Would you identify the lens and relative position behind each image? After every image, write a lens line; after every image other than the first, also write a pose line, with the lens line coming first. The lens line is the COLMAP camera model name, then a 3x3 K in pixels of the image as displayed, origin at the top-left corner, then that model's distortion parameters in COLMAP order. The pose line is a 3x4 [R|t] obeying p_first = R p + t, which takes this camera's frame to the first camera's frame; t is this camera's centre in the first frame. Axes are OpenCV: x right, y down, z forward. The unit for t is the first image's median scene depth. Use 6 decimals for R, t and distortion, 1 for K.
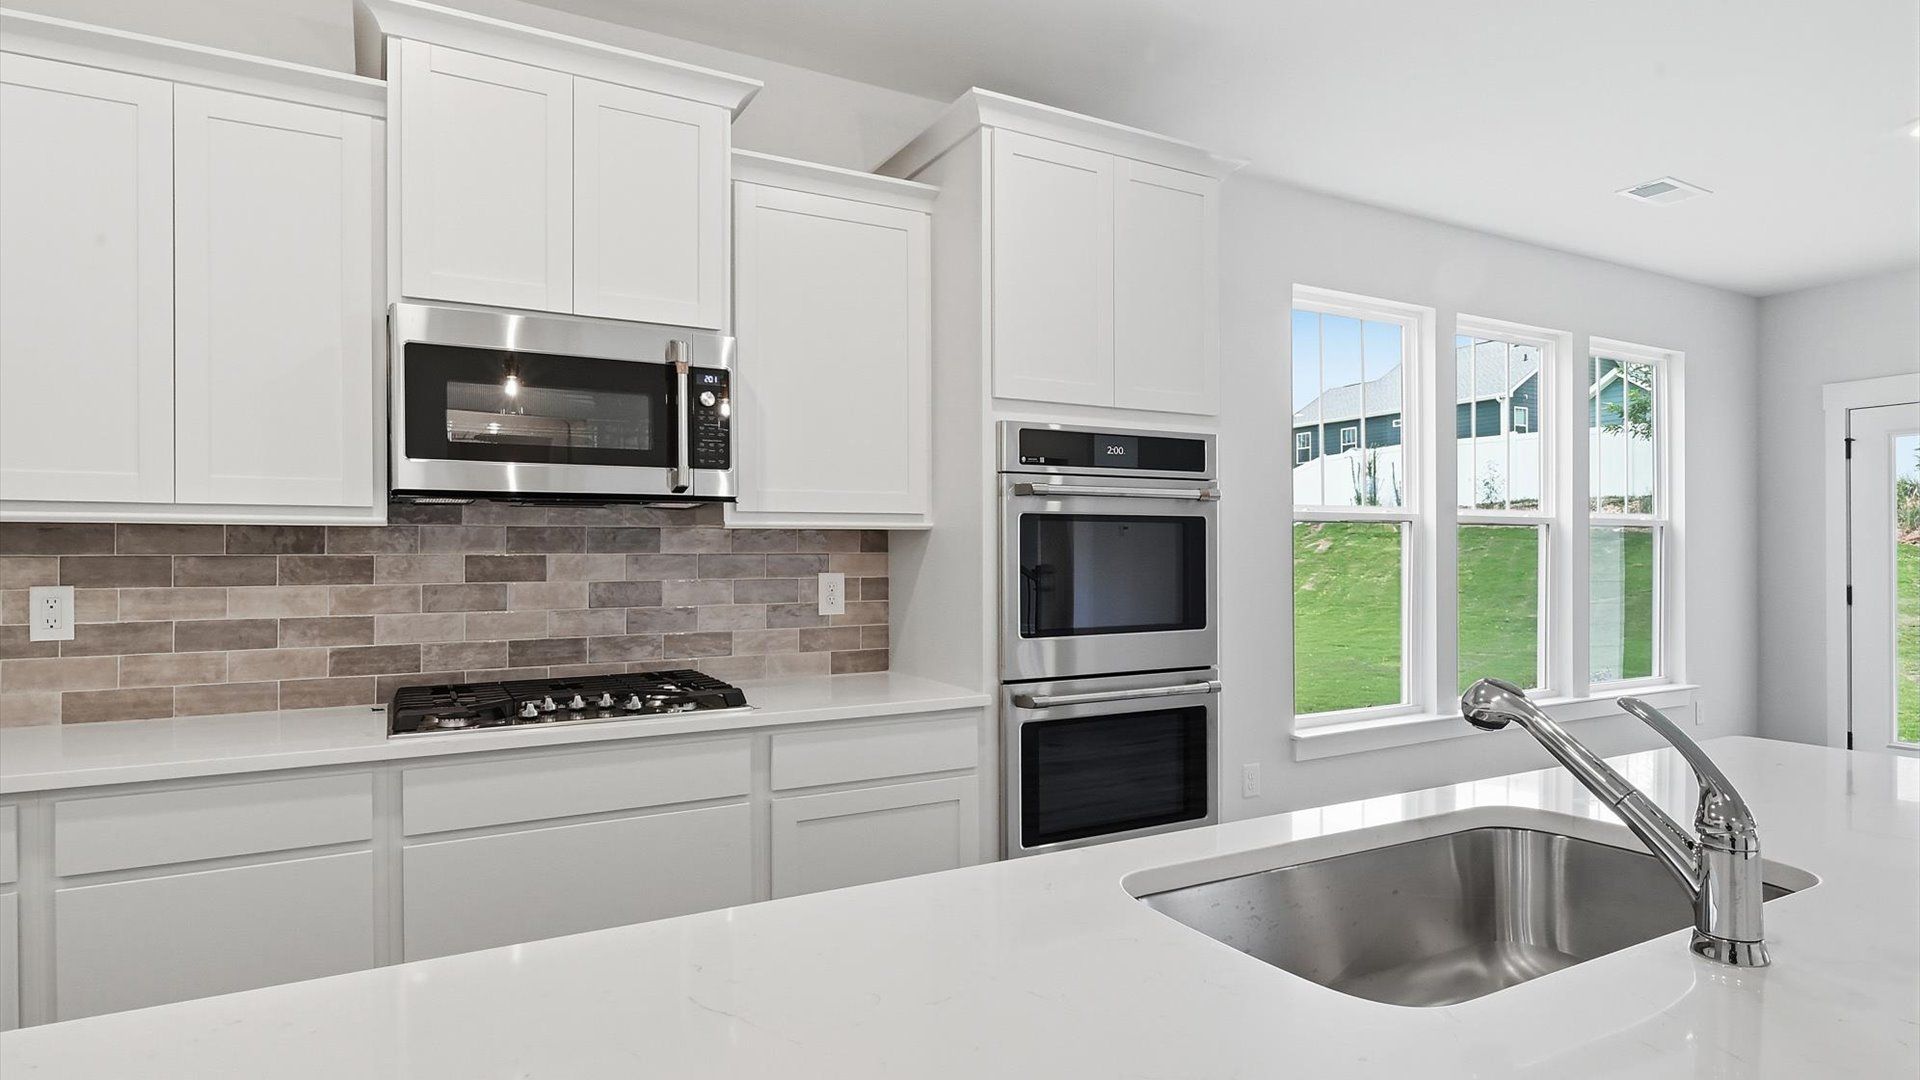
lens RADIAL K [[1038.7, 0, 962.1], [0, 1038.7, 556.3], [0, 0, 1]] dist [-0.001456, 0.000484]
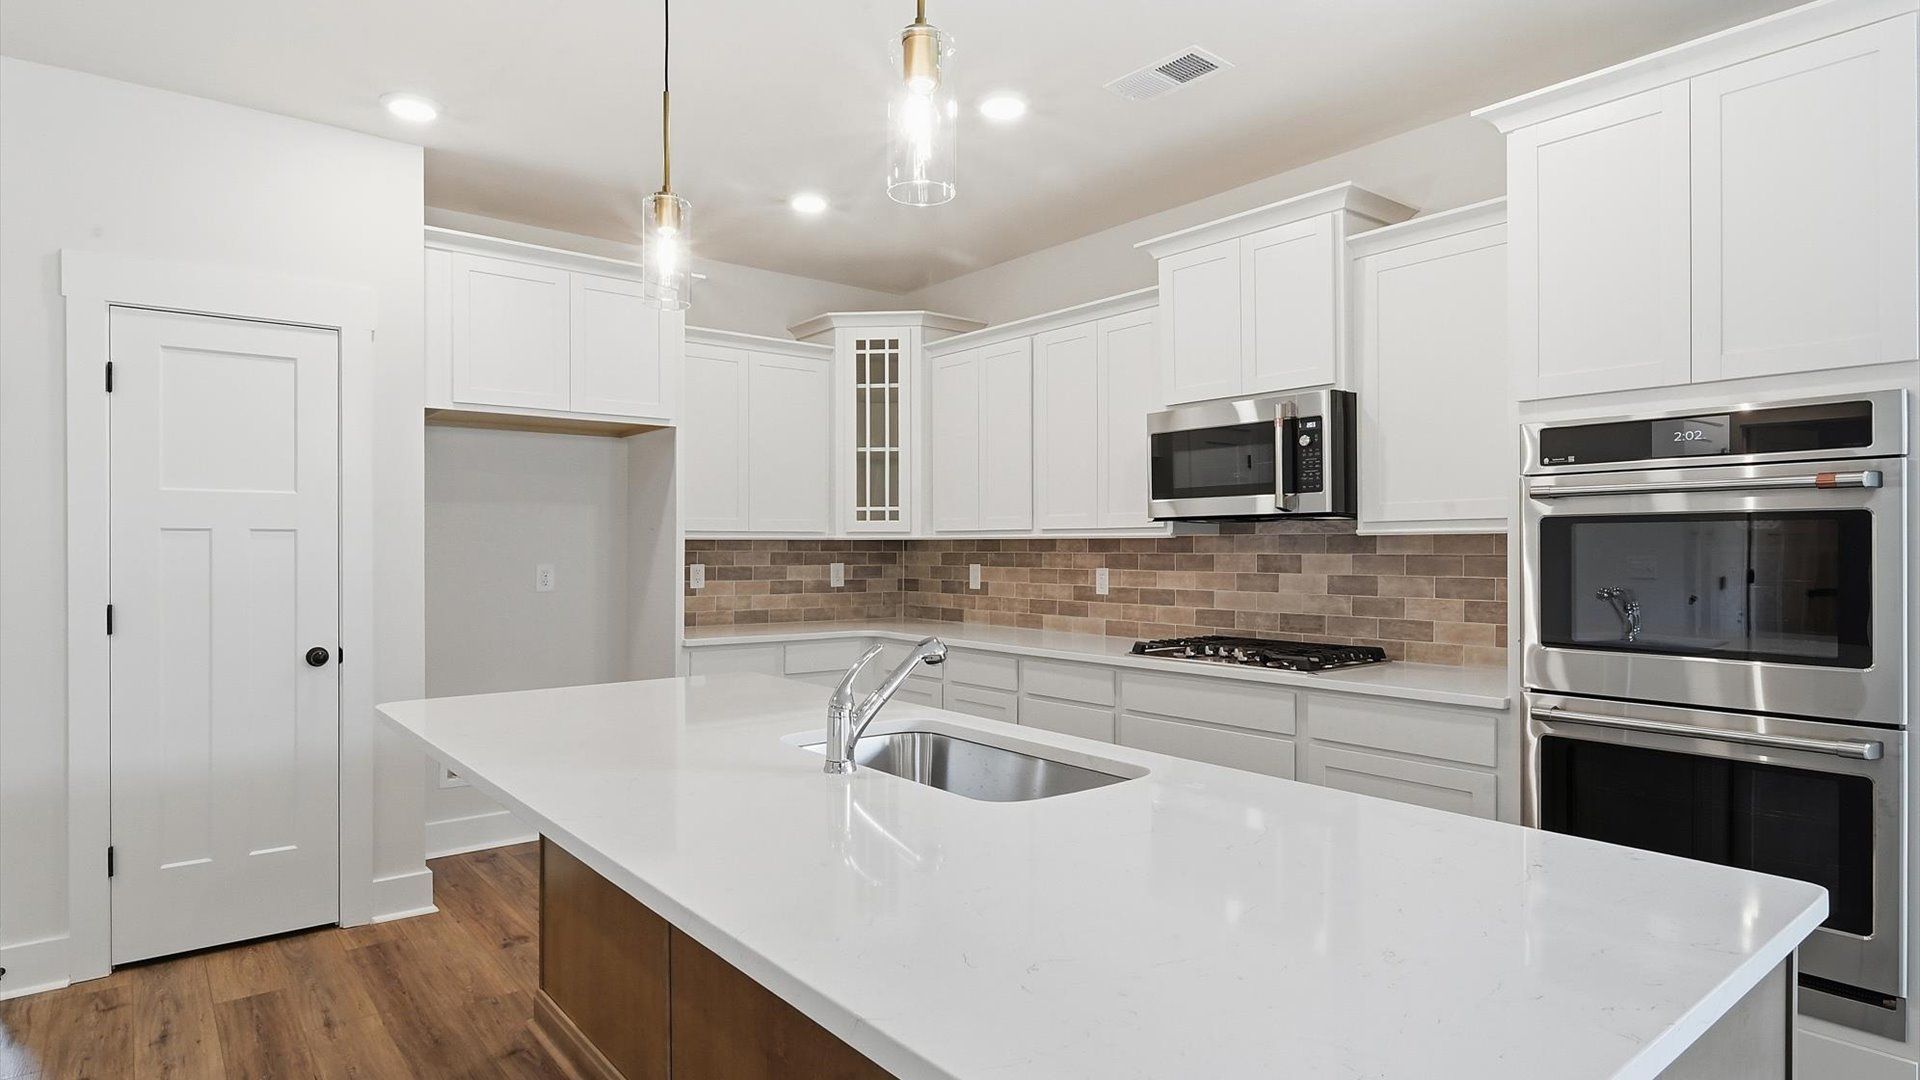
lens RADIAL K [[1038.7, 0, 968.5], [0, 1038.7, 546.6], [0, 0, 1]] dist [-0.001456, 0.000484]
pose [[0.178138, 0.002635, -0.984002, 0.927201], [-0.001656, 0.999996, 0.002379, -0.015344], [0.984004, 0.001205, 0.178142, 0.307540]]
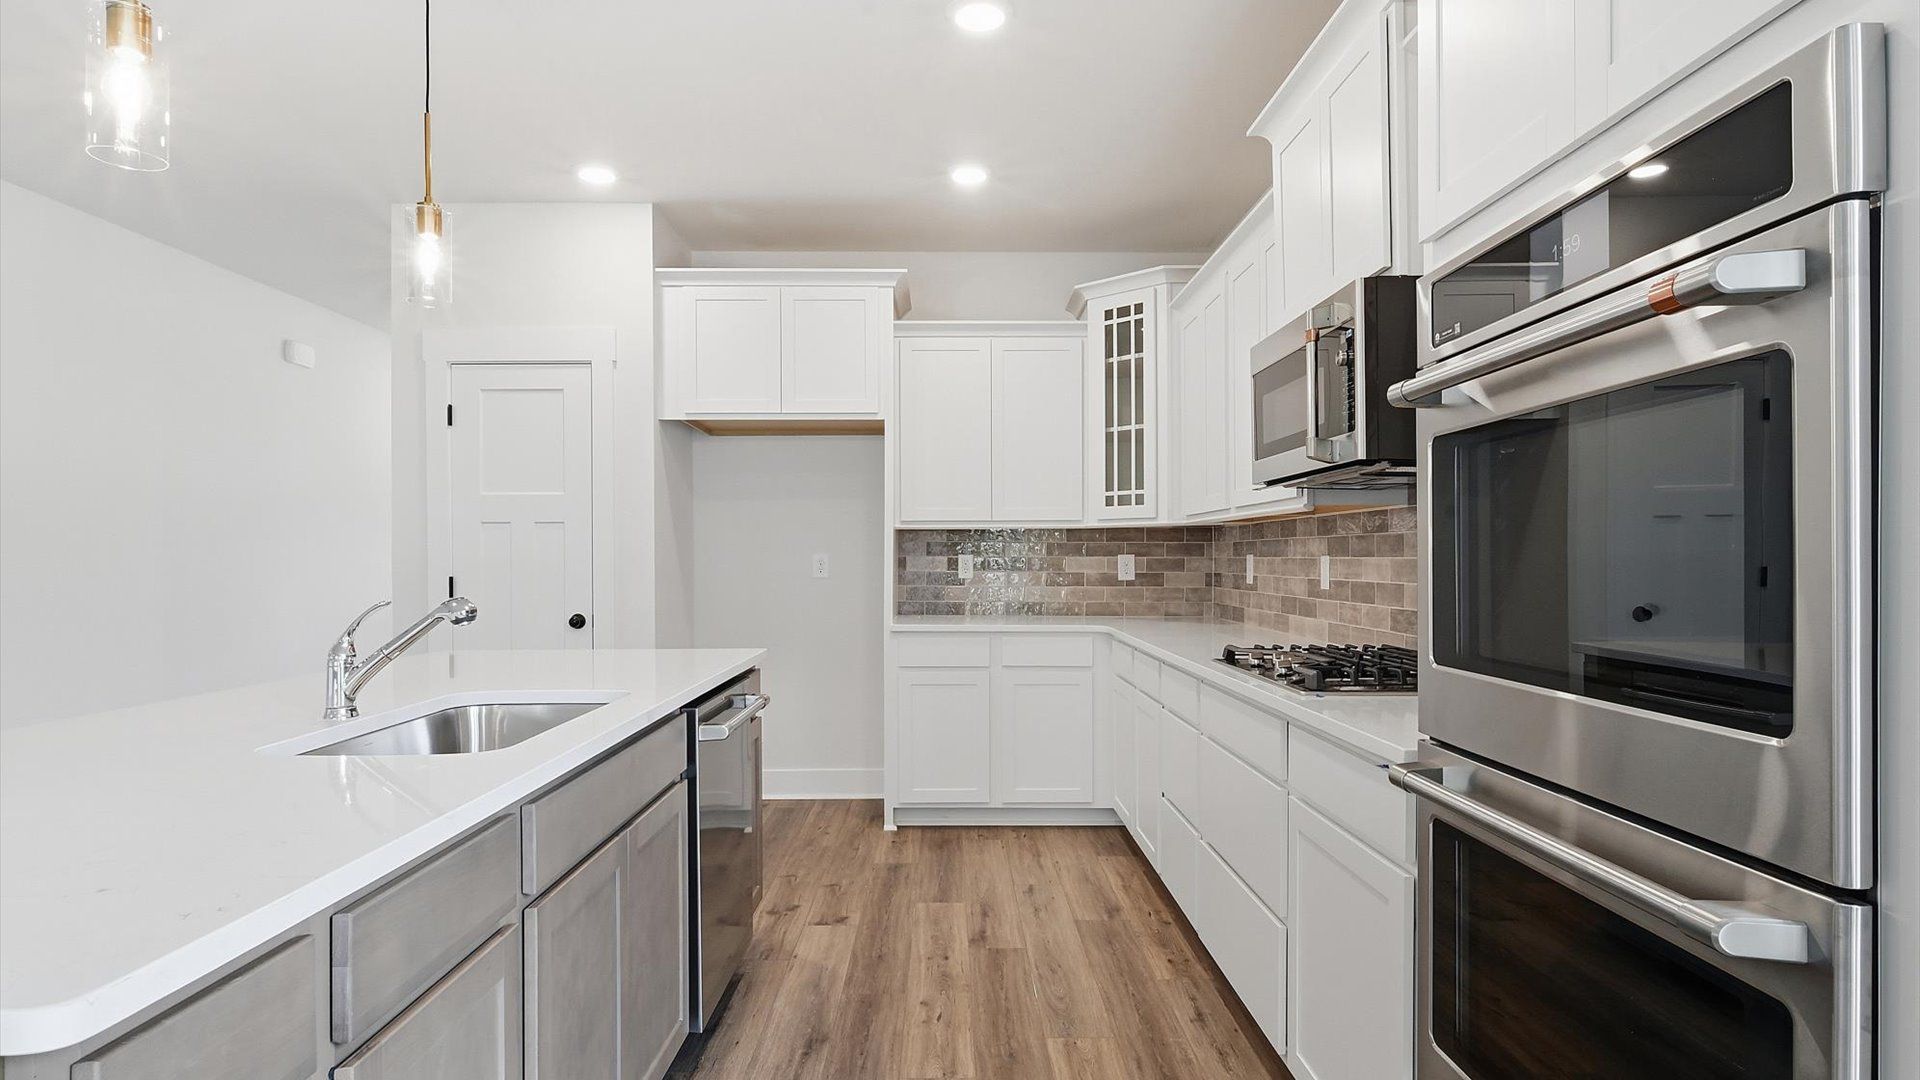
lens RADIAL K [[1038.7, 0, 965.1], [0, 1038.7, 551.9], [0, 0, 1]] dist [-0.001456, 0.000484]
pose [[-0.469542, -0.000293, -0.882910, 0.675065], [0.002724, 0.999995, -0.001781, 0.020404], [0.882906, -0.003242, -0.469539, 1.053388]]
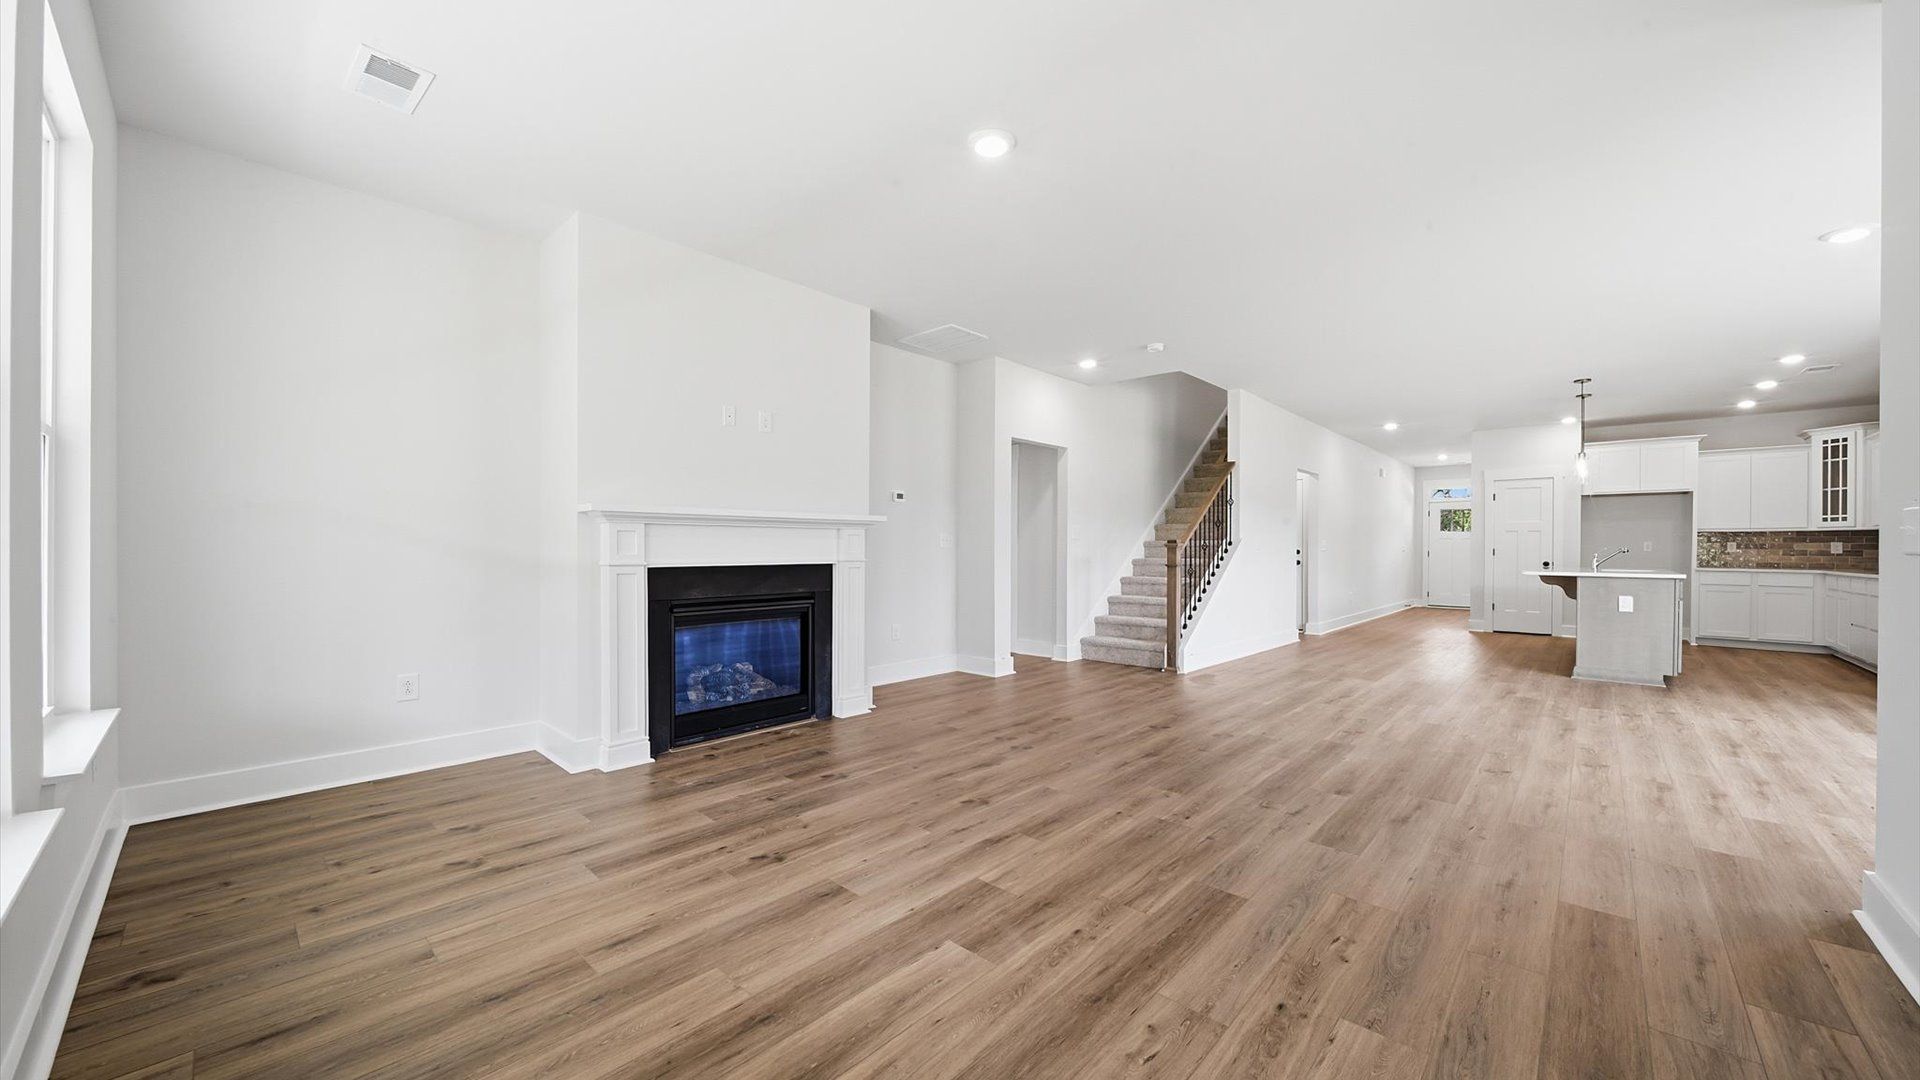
lens RADIAL K [[699.3, 0, 951.2], [0, 699.3, 551.0], [0, 0, 1]] dist [-0.003354, -0.000549]
pose [[-0.948999, 0.000890, -0.315278, 3.243737], [-0.000664, 0.999988, 0.004823, 0.048458], [0.315278, 0.004786, -0.948987, 1.994611]]
